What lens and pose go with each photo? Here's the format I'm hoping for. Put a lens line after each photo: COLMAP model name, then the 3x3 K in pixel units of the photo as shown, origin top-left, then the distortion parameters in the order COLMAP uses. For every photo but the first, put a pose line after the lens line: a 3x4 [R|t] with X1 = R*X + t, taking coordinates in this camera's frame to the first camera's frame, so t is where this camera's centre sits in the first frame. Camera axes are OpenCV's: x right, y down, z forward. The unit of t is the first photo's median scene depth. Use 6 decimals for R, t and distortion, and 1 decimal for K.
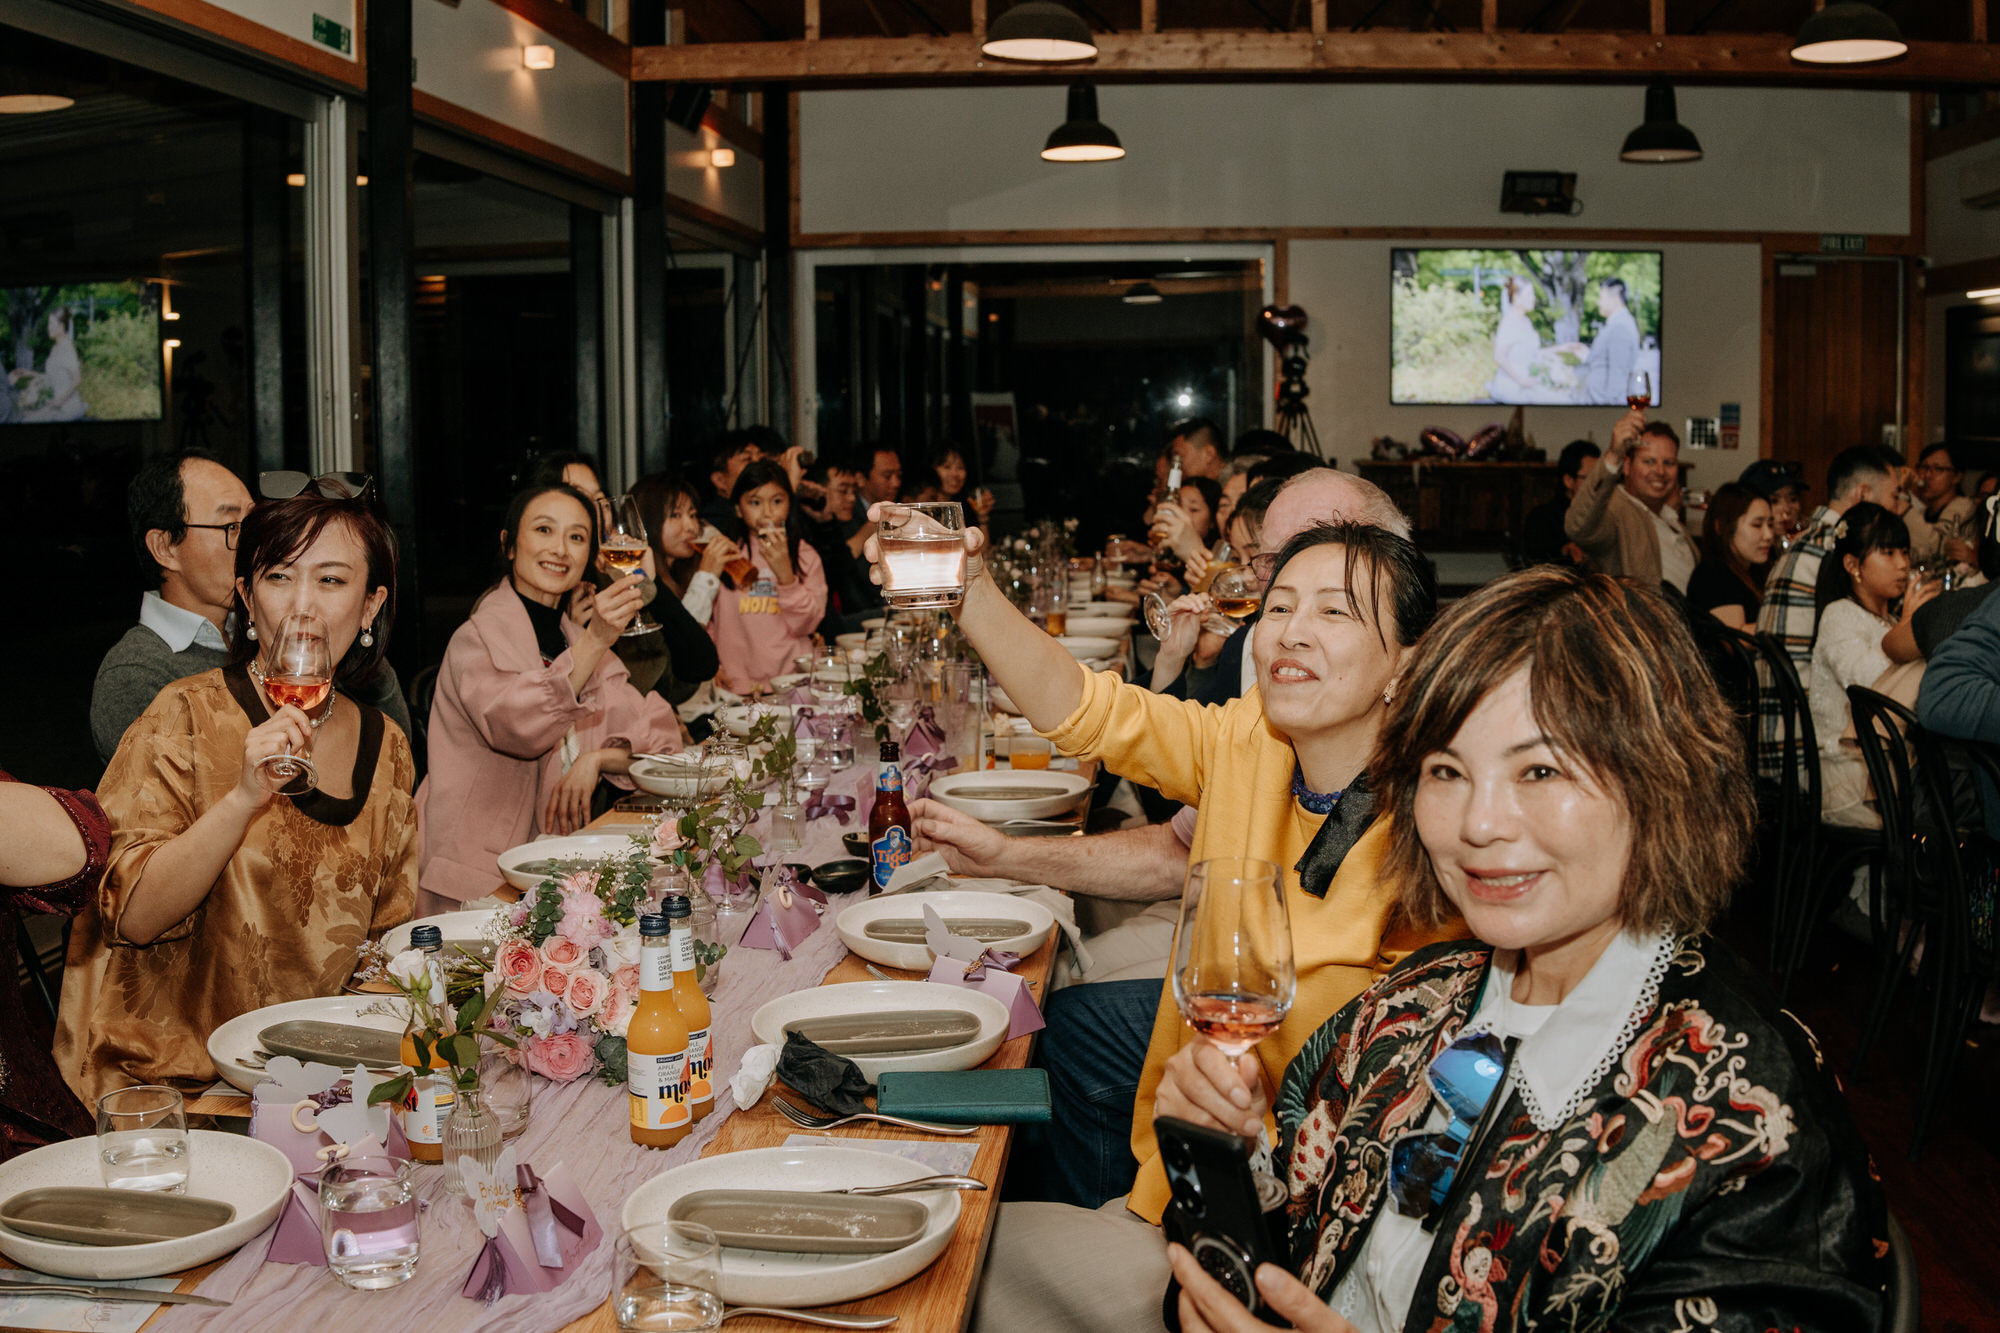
lens RADIAL K [[1990.0, 0, 991.1], [0, 1990.0, 641.0], [0, 0, 1]] dist [-0.214080, 0.050294]
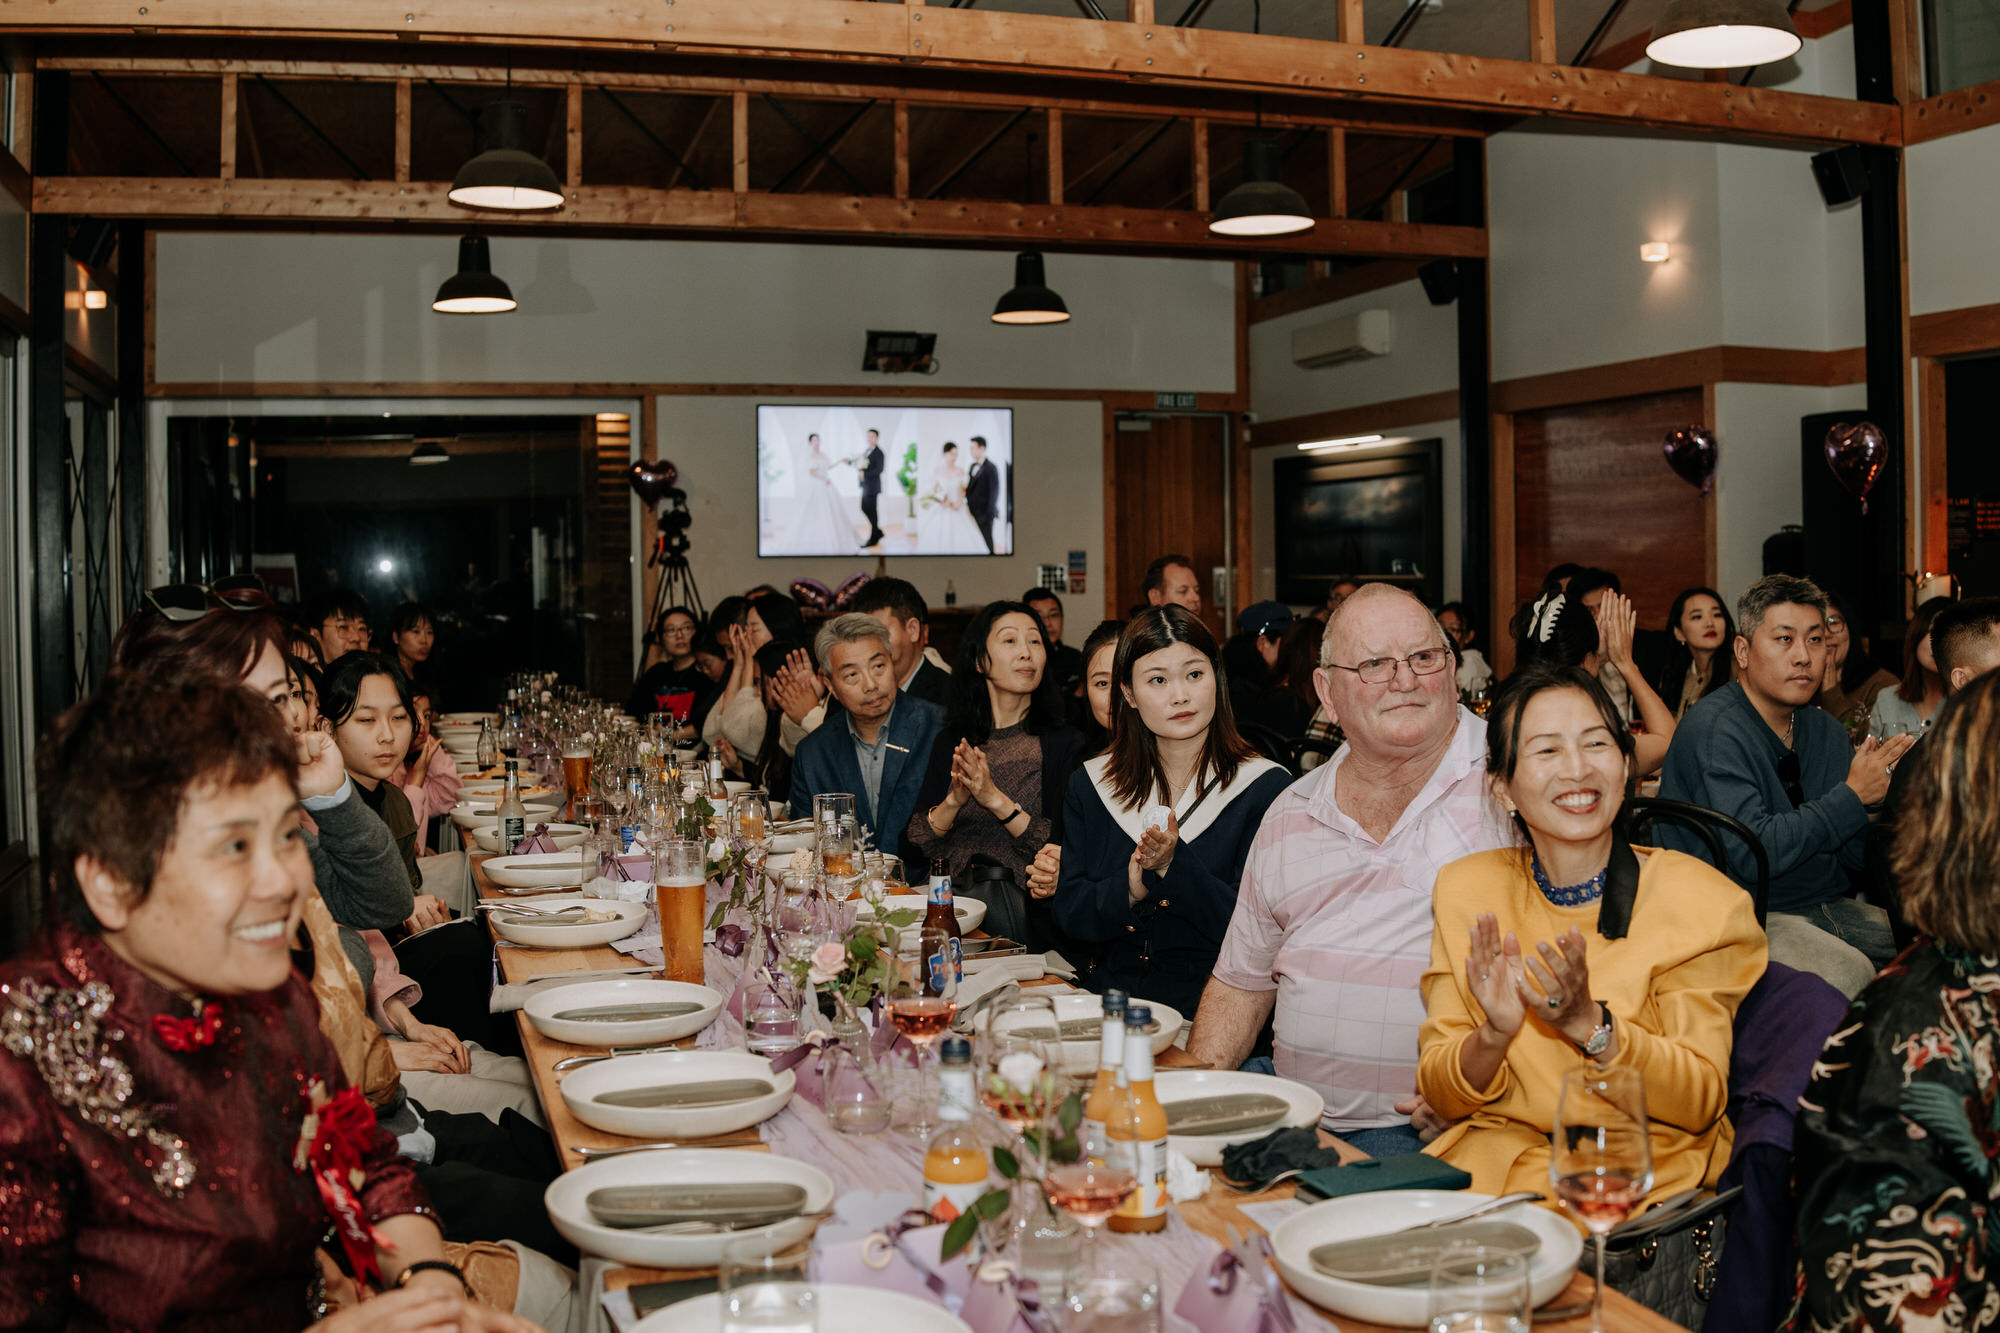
lens RADIAL K [[1997.0, 0, 967.9], [0, 1997.0, 666.9], [0, 0, 1]] dist [-0.207285, 0.038230]
pose [[0.921929, -0.021692, 0.386750, -0.102495], [0.048062, 0.997121, -0.058643, 0.002436], [-0.384365, 0.072653, 0.920318, 0.011599]]
